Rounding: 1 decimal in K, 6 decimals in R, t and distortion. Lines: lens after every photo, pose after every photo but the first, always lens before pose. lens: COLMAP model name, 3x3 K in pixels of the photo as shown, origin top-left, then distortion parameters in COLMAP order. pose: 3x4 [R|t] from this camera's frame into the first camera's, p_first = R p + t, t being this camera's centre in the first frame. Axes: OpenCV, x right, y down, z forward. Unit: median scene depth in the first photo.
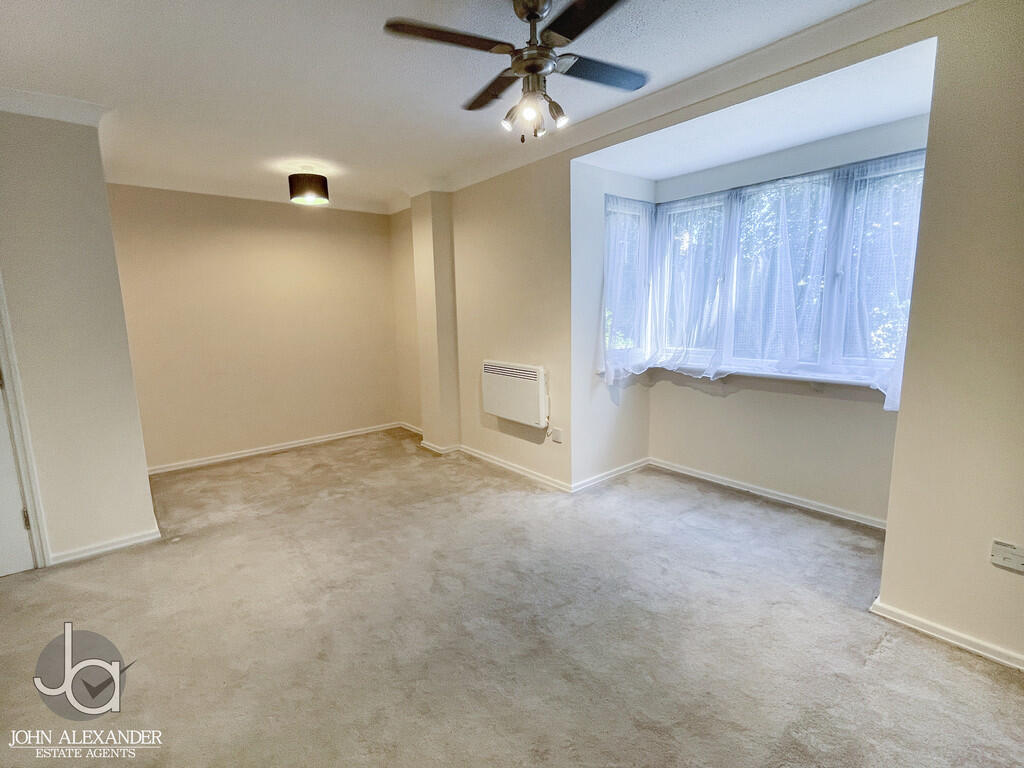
lens RADIAL K [[484.2, 0, 509.1], [0, 484.2, 381.0], [0, 0, 1]] dist [-0.002779, -0.000955]
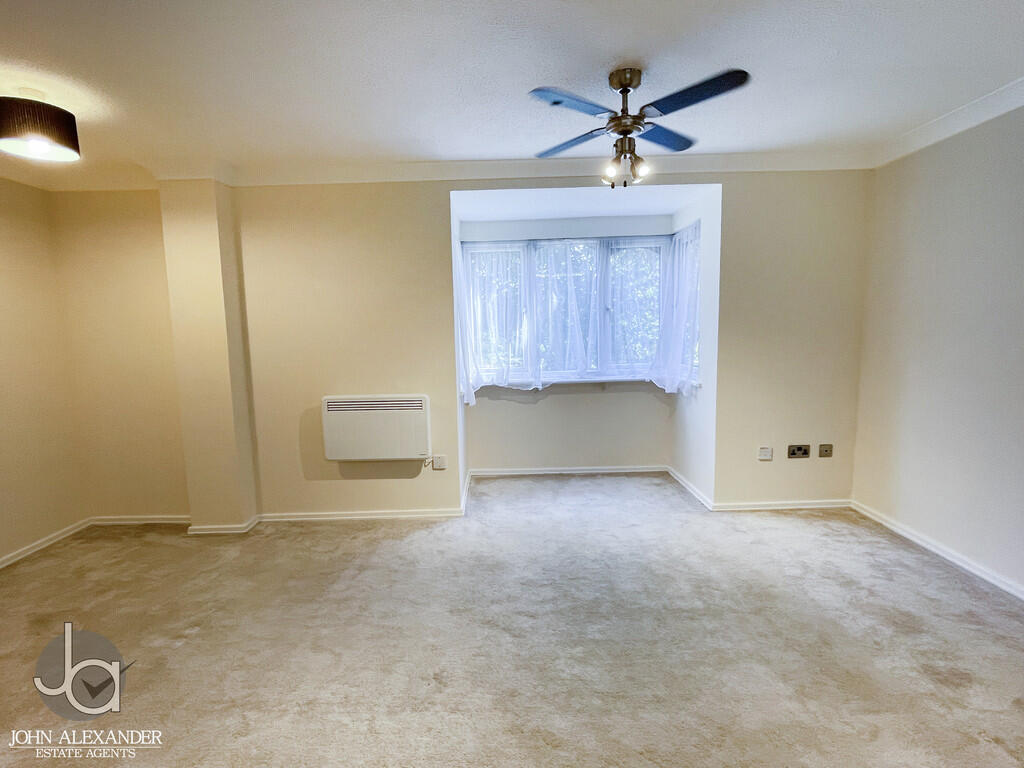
lens RADIAL K [[484.2, 0, 509.1], [0, 484.2, 381.0], [0, 0, 1]] dist [-0.002779, -0.000955]
pose [[0.631089, -0.081696, 0.771396, -0.560839], [0.131594, 0.991300, -0.002674, -0.030722], [-0.764467, 0.103199, 0.636350, 0.256445]]
